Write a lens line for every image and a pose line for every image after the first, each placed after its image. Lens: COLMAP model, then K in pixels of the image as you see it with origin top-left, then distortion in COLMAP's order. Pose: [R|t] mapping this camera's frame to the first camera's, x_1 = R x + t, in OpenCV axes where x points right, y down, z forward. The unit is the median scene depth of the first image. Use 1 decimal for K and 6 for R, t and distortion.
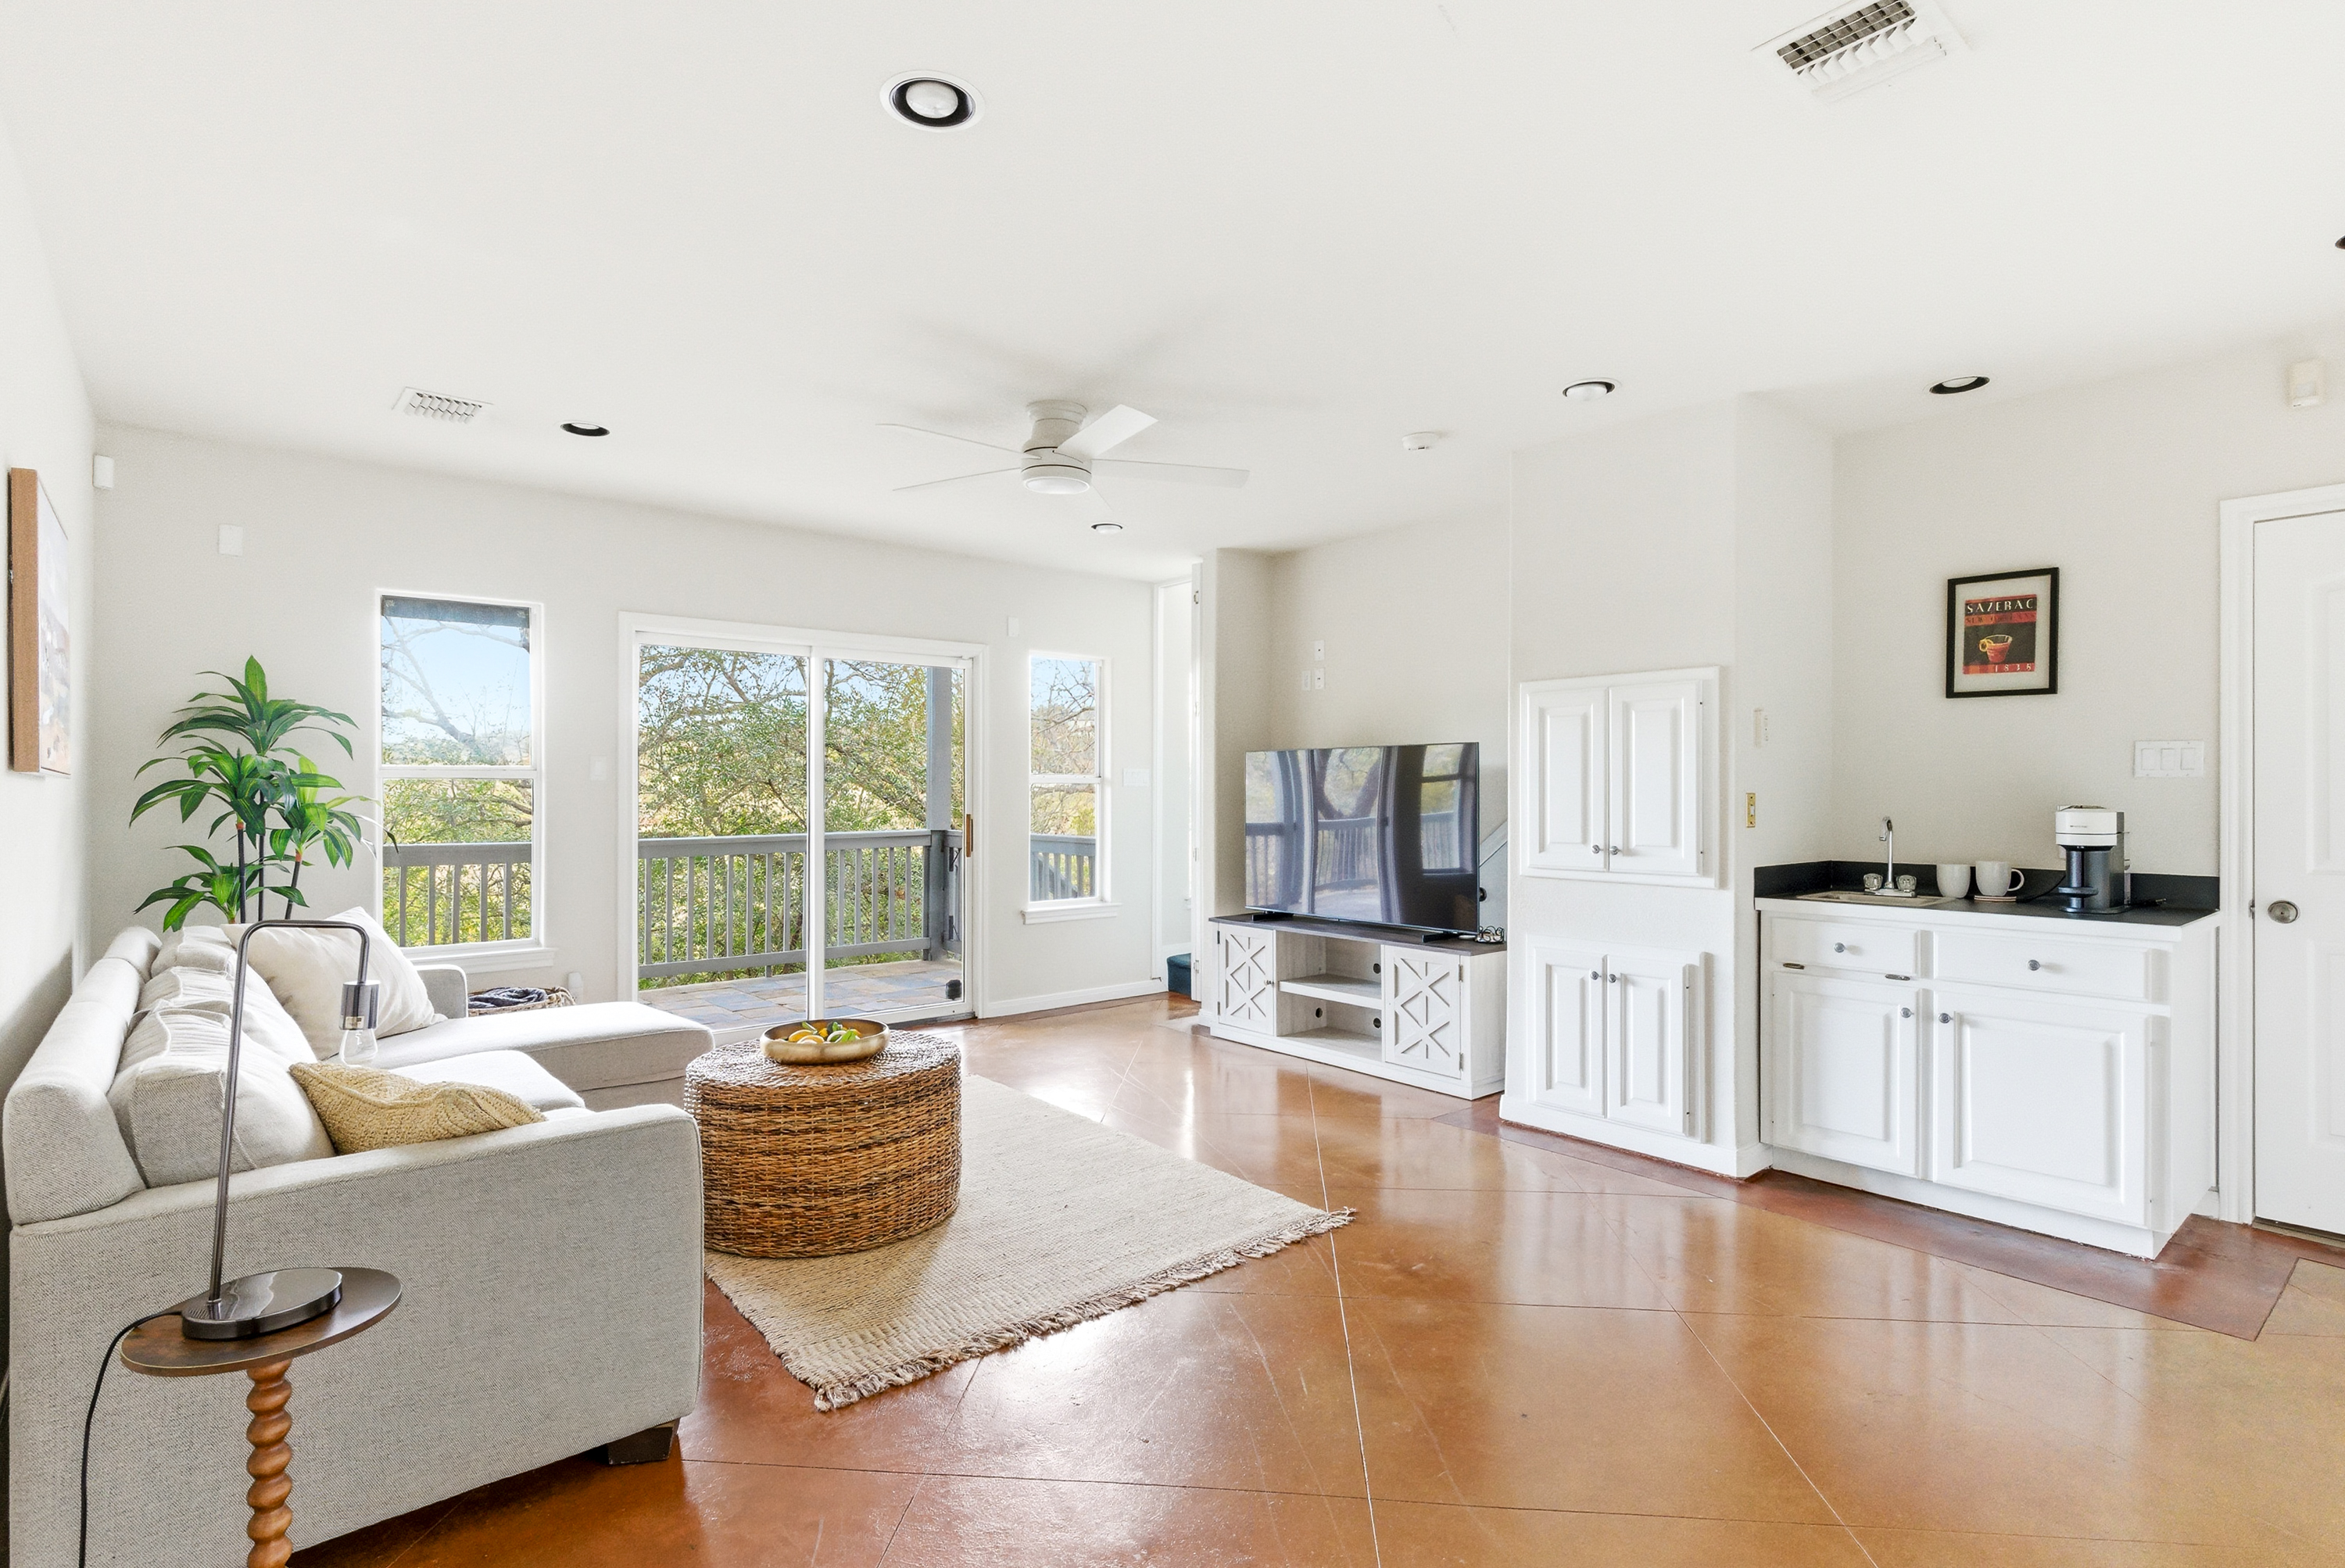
lens RADIAL K [[1149.2, 0, 1172.5], [0, 1149.2, 784.0], [0, 0, 1]] dist [-0.001604, -0.000290]
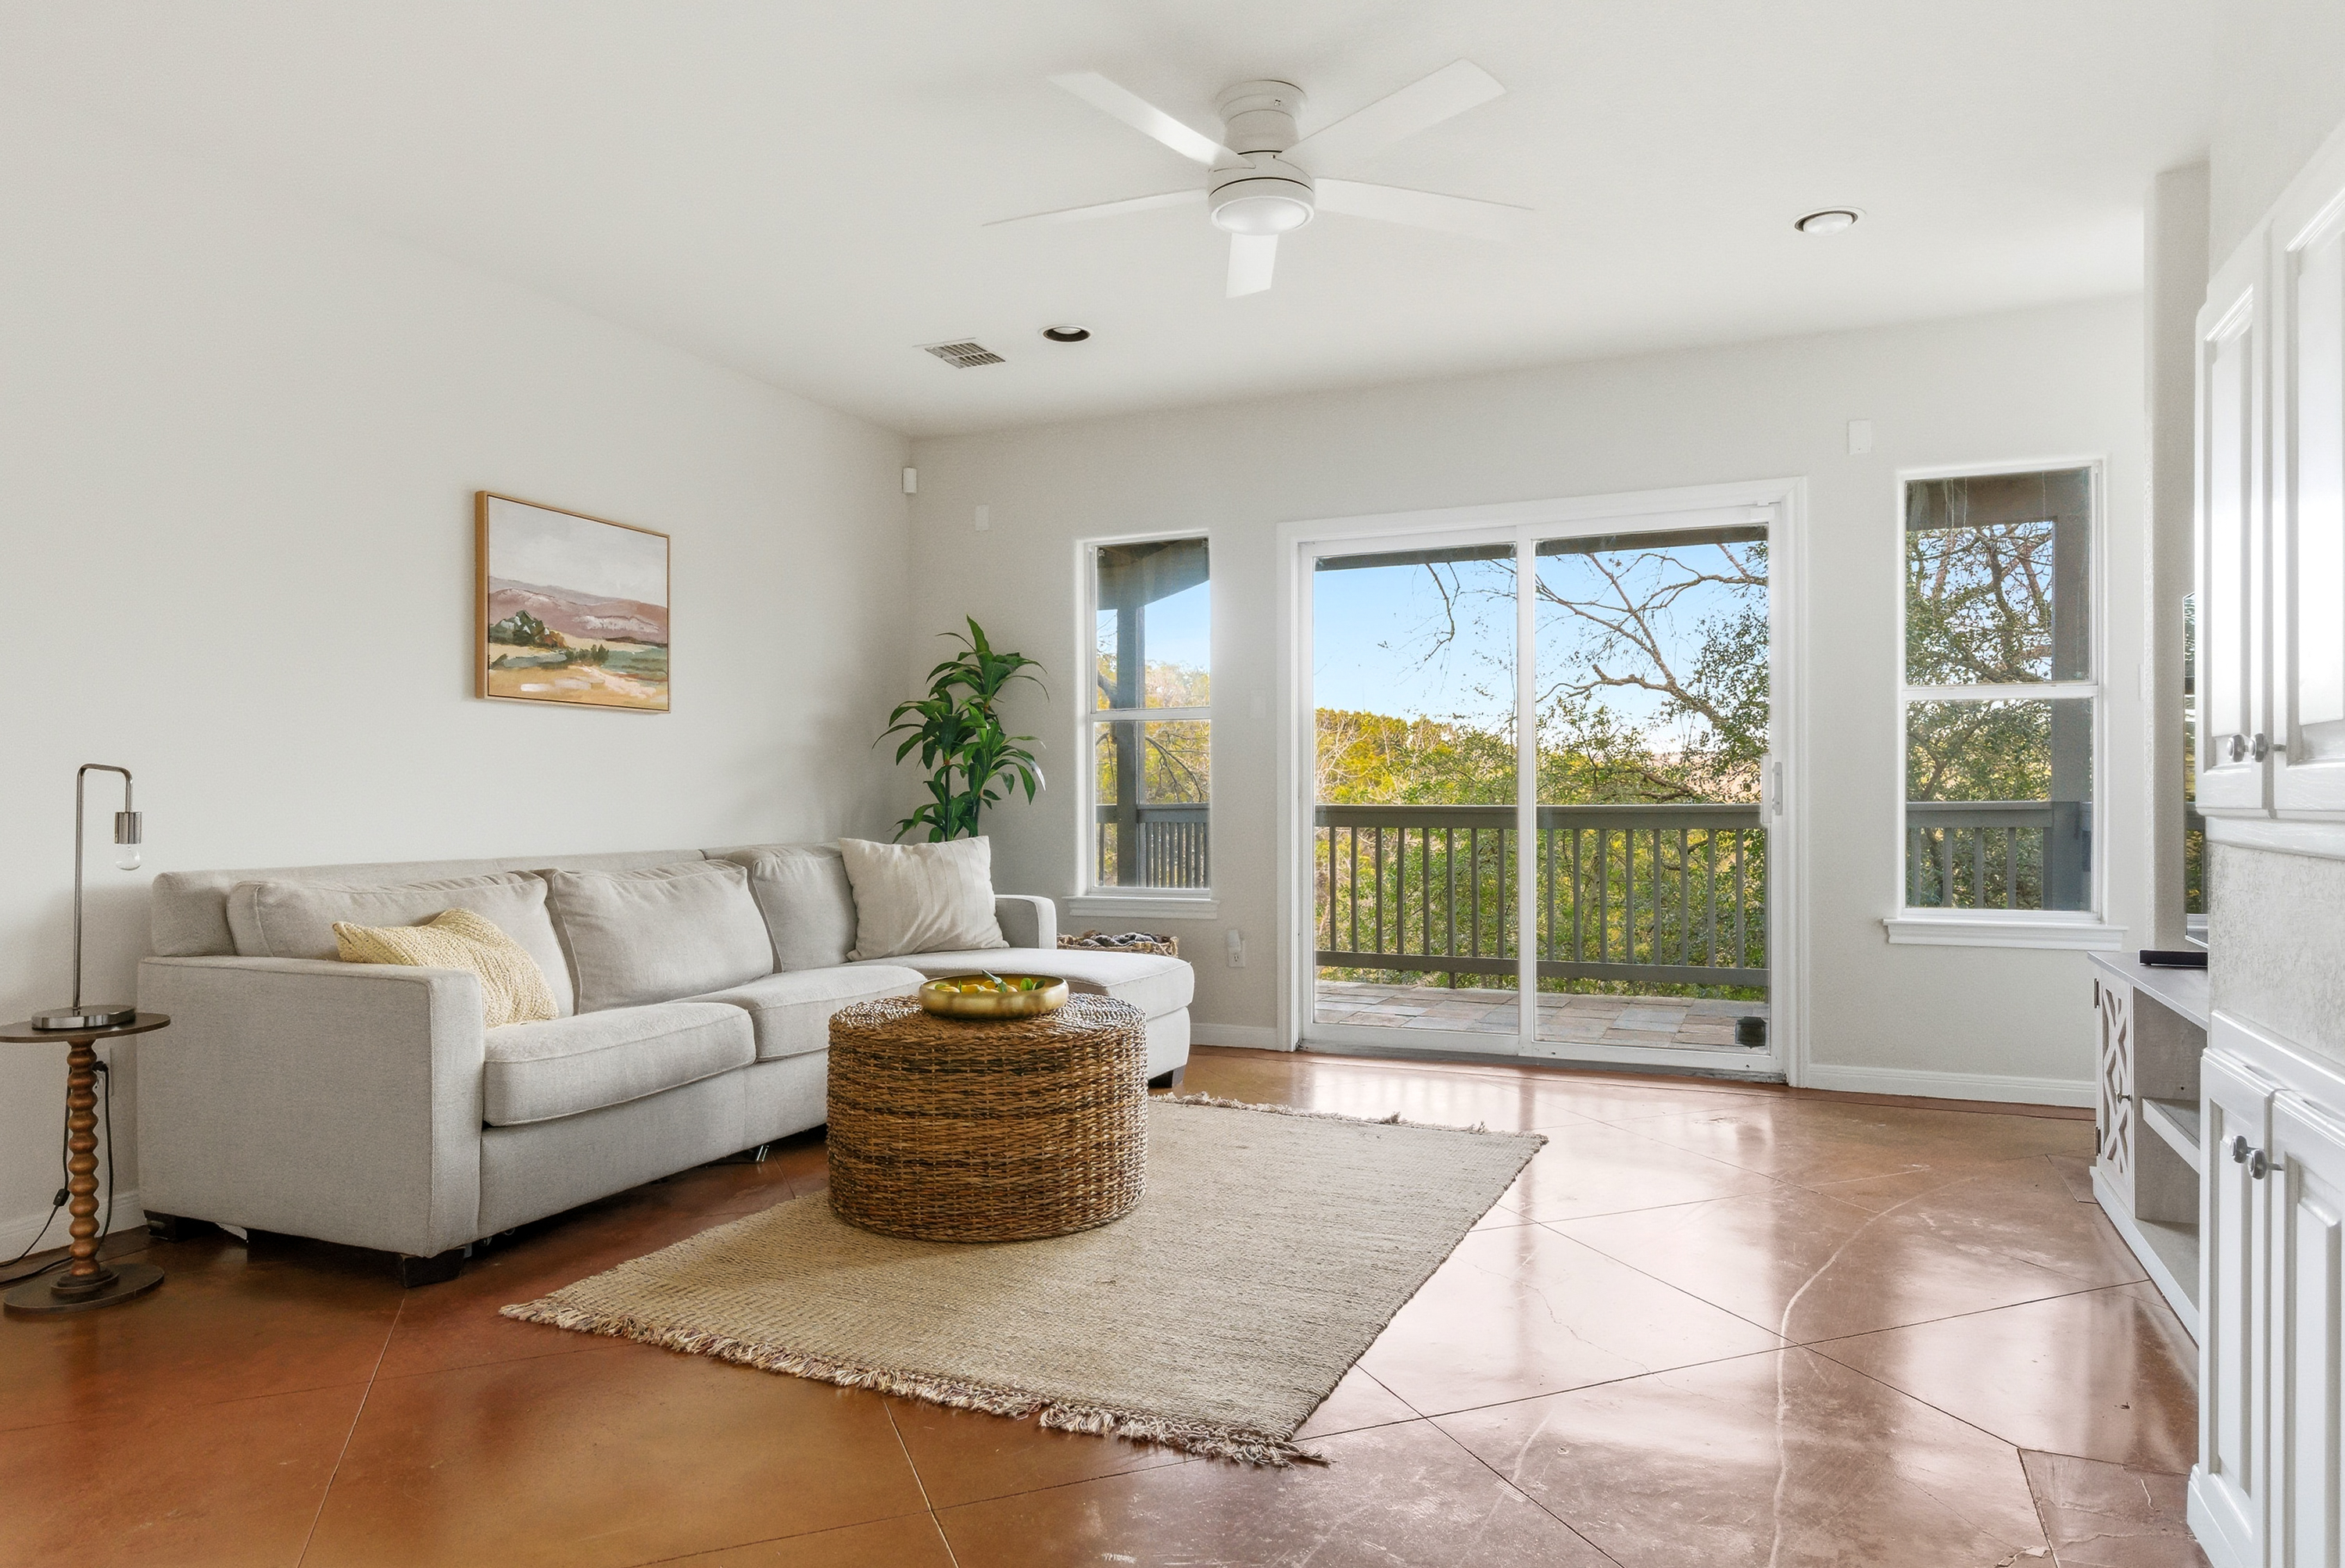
lens RADIAL K [[1444.8, 0, 1172.5], [0, 1444.8, 784.0], [0, 0, 1]] dist [-0.002232, -0.000718]
pose [[0.441710, -0.005879, -0.897139, 0.549996], [0.007849, 0.999966, -0.002688, 0.059254], [0.897124, -0.005855, 0.441741, 0.520004]]
